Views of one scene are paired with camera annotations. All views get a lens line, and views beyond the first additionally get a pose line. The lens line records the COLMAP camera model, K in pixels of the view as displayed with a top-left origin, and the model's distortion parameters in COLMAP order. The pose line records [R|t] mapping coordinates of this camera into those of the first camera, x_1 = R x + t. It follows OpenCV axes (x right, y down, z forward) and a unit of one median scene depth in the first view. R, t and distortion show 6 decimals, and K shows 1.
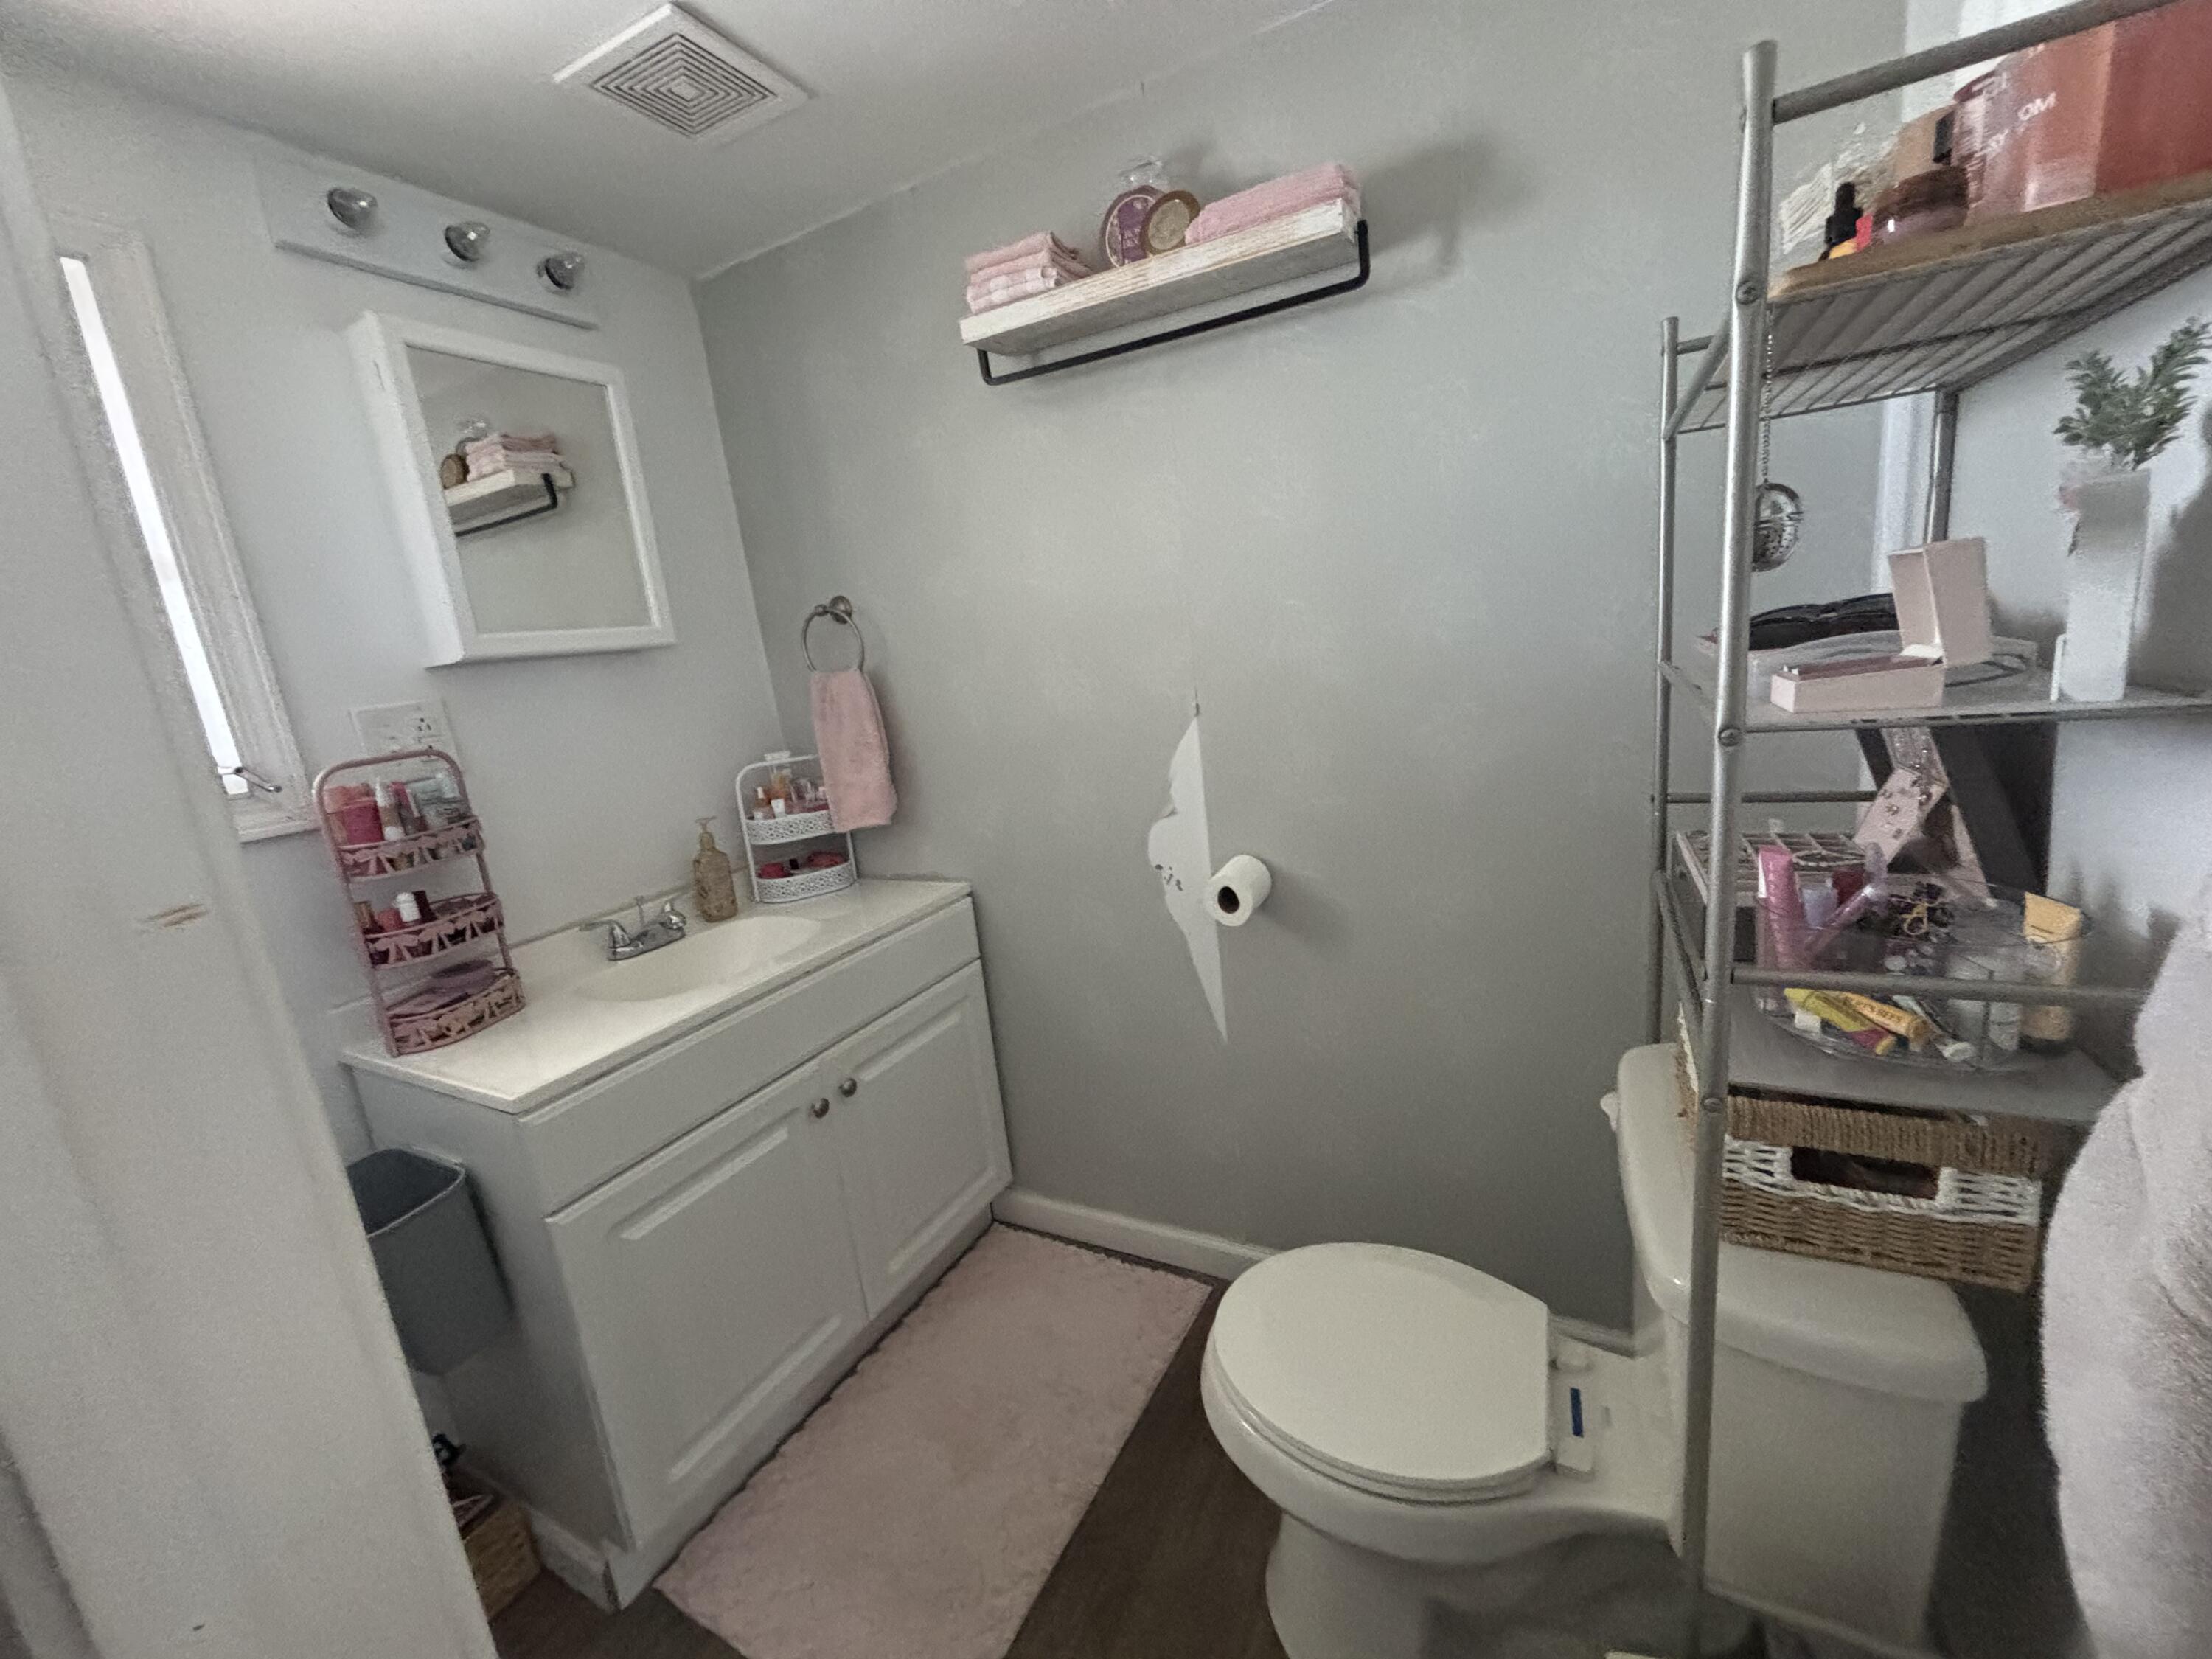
lens RADIAL K [[885.6, 0, 1113.7], [0, 885.6, 830.5], [0, 0, 1]] dist [-0.000333, -0.000237]
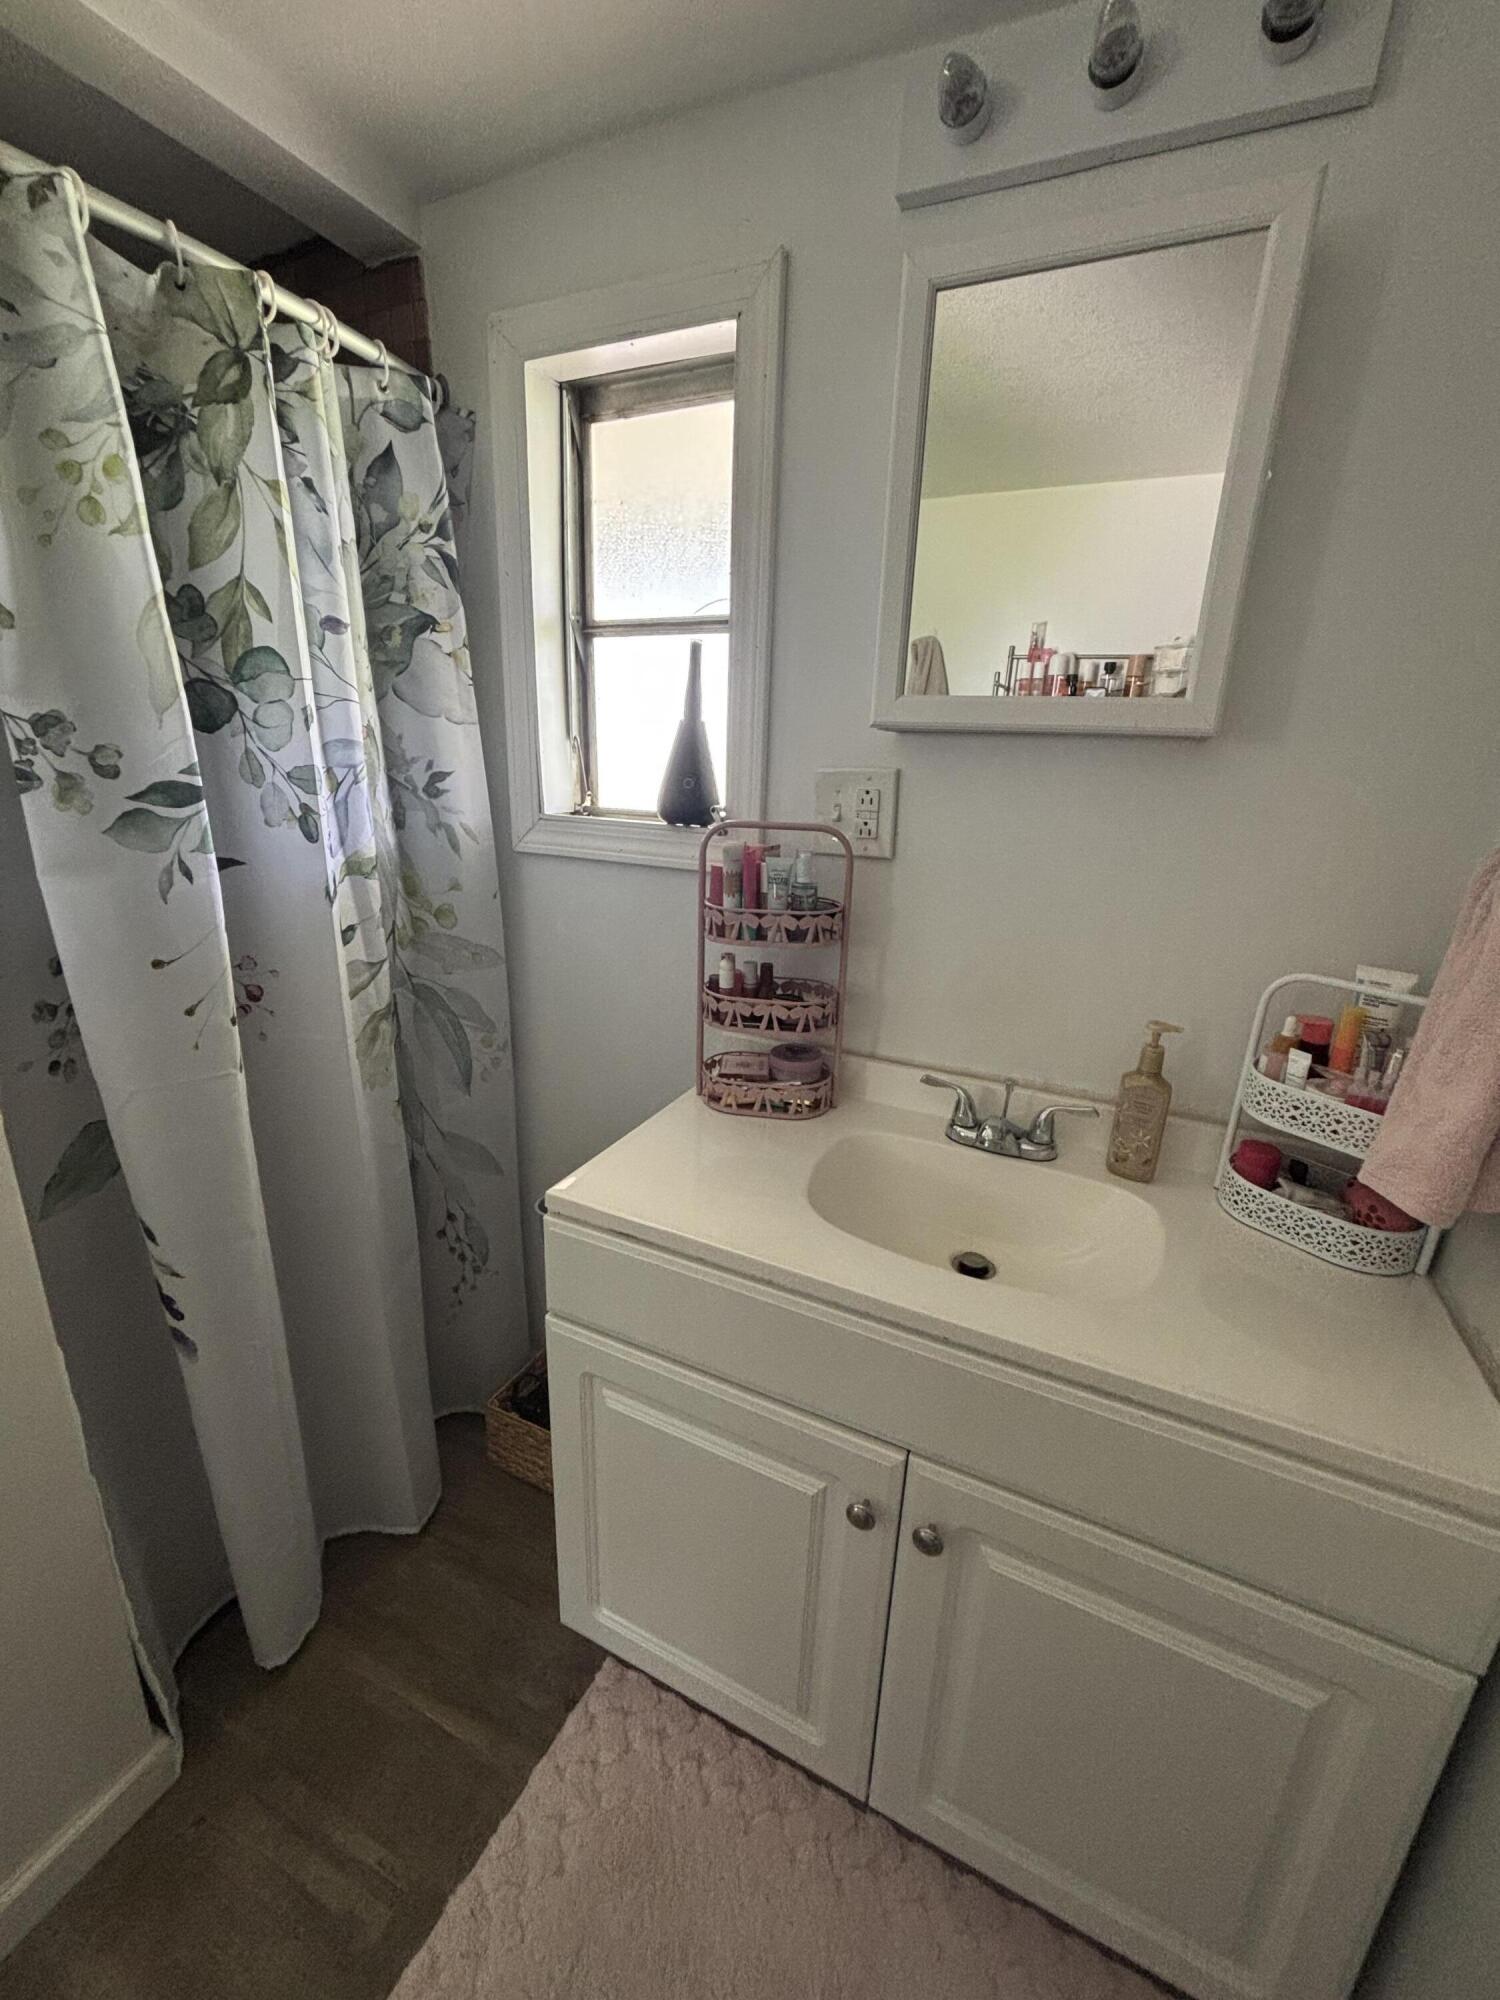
lens RADIAL K [[800.7, 0, 745.6], [0, 800.7, 988.0], [0, 0, 1]] dist [-0.000333, -0.000237]
pose [[0.027960, 0.391872, -0.919595, 0.034566], [-0.244724, 0.894642, 0.373798, -0.207000], [0.969190, 0.214596, 0.120915, 0.779885]]
